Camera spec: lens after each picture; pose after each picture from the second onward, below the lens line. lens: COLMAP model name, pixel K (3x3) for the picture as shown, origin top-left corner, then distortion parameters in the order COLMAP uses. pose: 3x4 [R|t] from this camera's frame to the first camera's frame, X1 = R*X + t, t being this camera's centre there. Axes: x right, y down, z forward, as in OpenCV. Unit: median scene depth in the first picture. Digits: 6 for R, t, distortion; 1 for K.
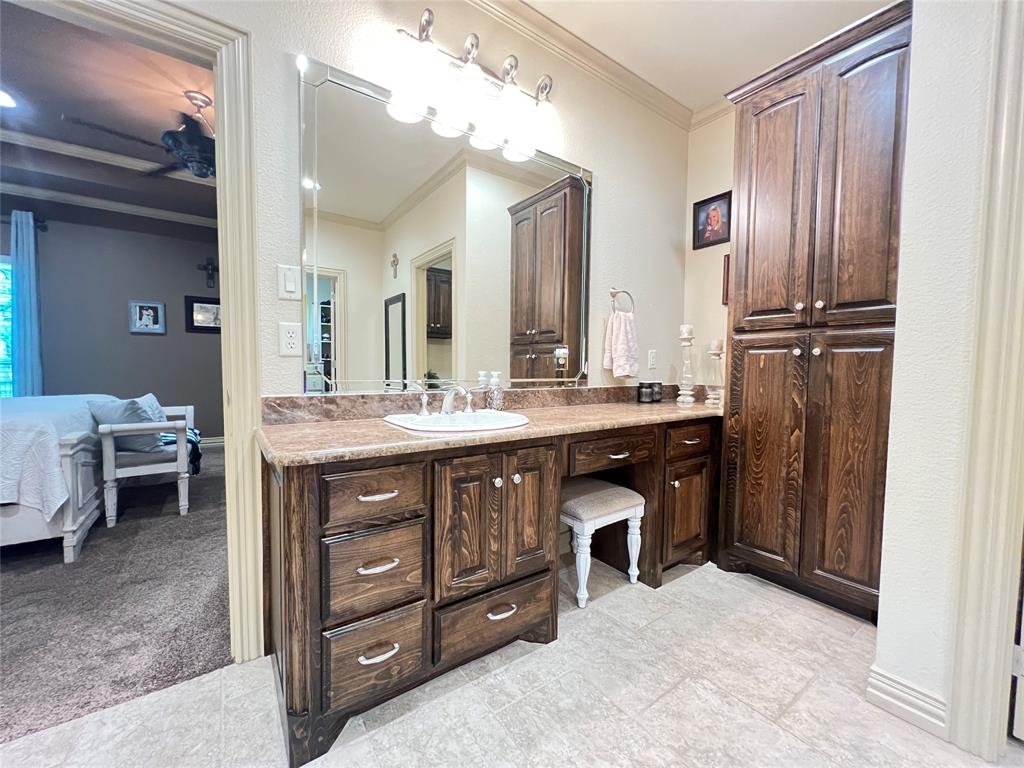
lens RADIAL K [[405.7, 0, 513.3], [0, 405.7, 386.5], [0, 0, 1]] dist [-0.000120, -0.000188]
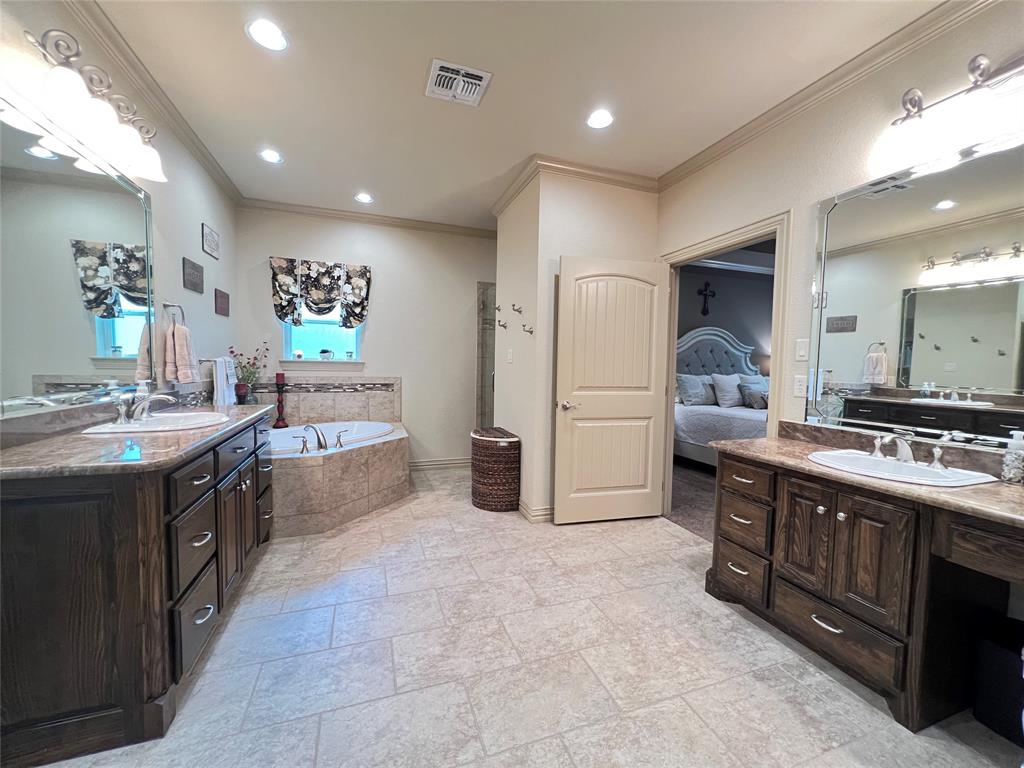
lens RADIAL K [[405.7, 0, 513.3], [0, 405.7, 386.5], [0, 0, 1]] dist [-0.000120, -0.000188]
pose [[-0.260686, 0.036723, -0.964725, 1.424591], [-0.072602, 0.995701, 0.057521, -0.144310], [0.962690, 0.085035, -0.256899, 0.395264]]
